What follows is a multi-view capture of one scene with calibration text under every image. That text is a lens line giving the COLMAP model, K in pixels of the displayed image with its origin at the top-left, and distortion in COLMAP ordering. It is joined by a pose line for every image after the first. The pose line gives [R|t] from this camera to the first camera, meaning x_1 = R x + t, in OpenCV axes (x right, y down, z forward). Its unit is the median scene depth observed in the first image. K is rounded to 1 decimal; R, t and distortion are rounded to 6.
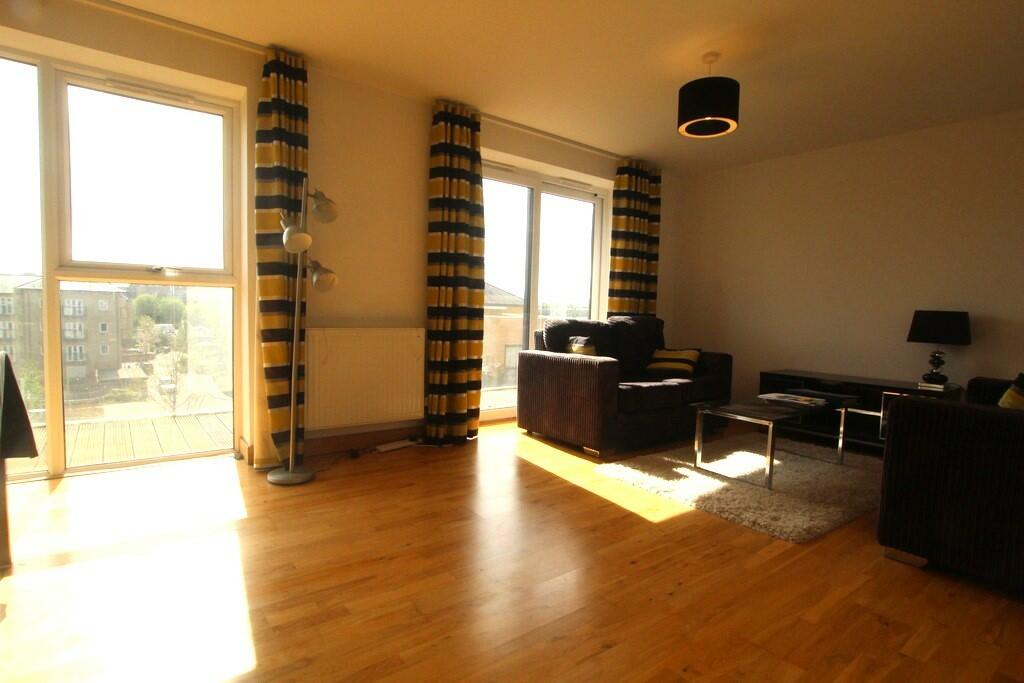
lens RADIAL K [[524.9, 0, 510.2], [0, 524.9, 343.0], [0, 0, 1]] dist [-0.026919, 0.001619]
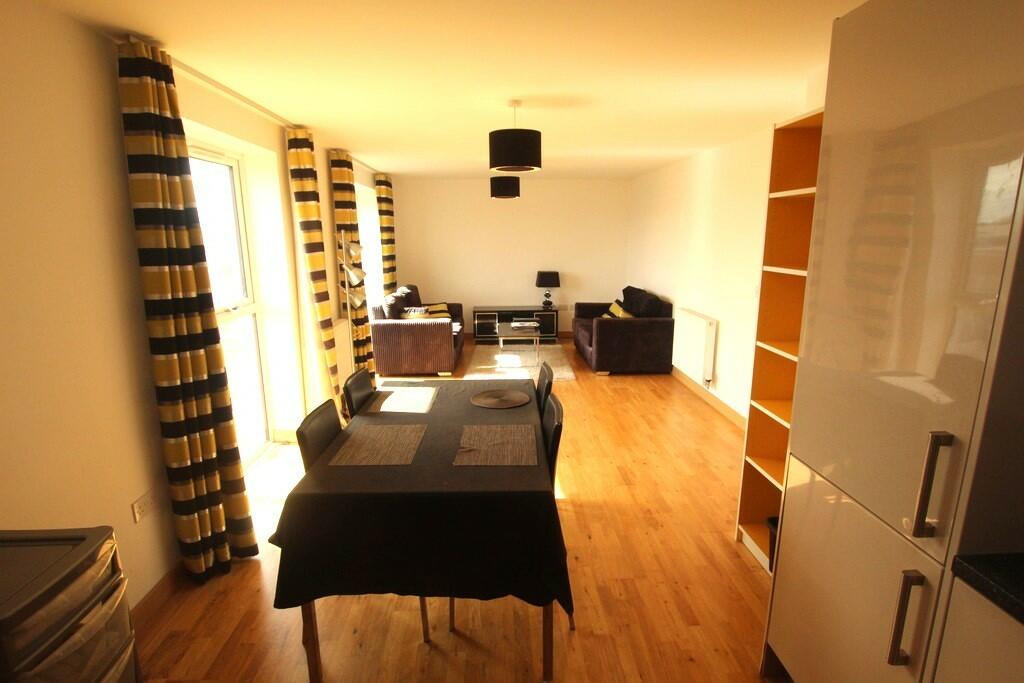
lens RADIAL K [[524.9, 0, 513.3], [0, 524.9, 341.1], [0, 0, 1]] dist [-0.026919, 0.001619]
pose [[0.599885, -0.191707, 0.776779, -0.960921], [0.074017, 0.980004, 0.184700, -0.187826], [-0.796655, -0.053304, 0.602079, -0.194949]]
